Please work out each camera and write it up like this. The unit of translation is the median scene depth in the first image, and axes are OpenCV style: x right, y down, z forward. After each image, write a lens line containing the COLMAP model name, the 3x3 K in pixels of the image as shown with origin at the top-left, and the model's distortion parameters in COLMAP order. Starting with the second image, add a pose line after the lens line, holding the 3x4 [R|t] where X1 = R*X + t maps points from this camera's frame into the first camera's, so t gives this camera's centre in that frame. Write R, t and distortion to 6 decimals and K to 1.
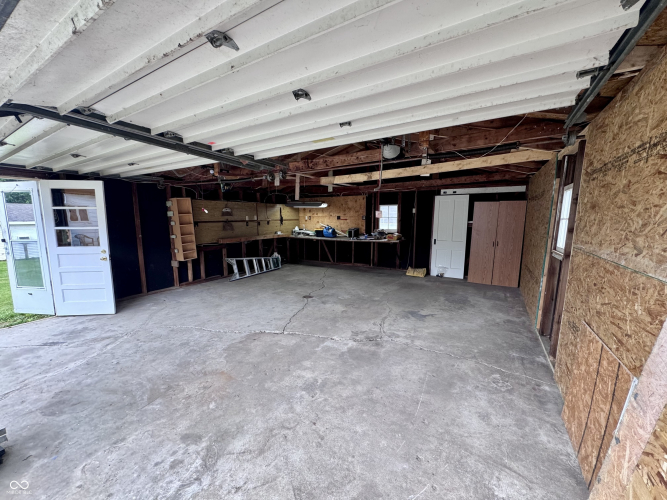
lens RADIAL K [[266.0, 0, 333.5], [0, 266.0, 250.0], [0, 0, 1]] dist [-0.003471, 0.000265]
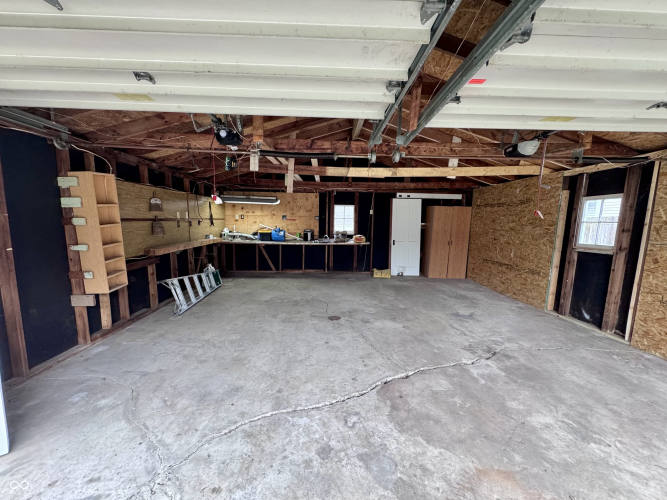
lens RADIAL K [[266.0, 0, 333.5], [0, 266.0, 250.0], [0, 0, 1]] dist [-0.003471, 0.000265]
pose [[0.840734, -0.044410, 0.539625, -0.452229], [0.047510, 0.998837, 0.008181, -0.026276], [-0.539360, 0.018760, 0.841866, 0.302072]]
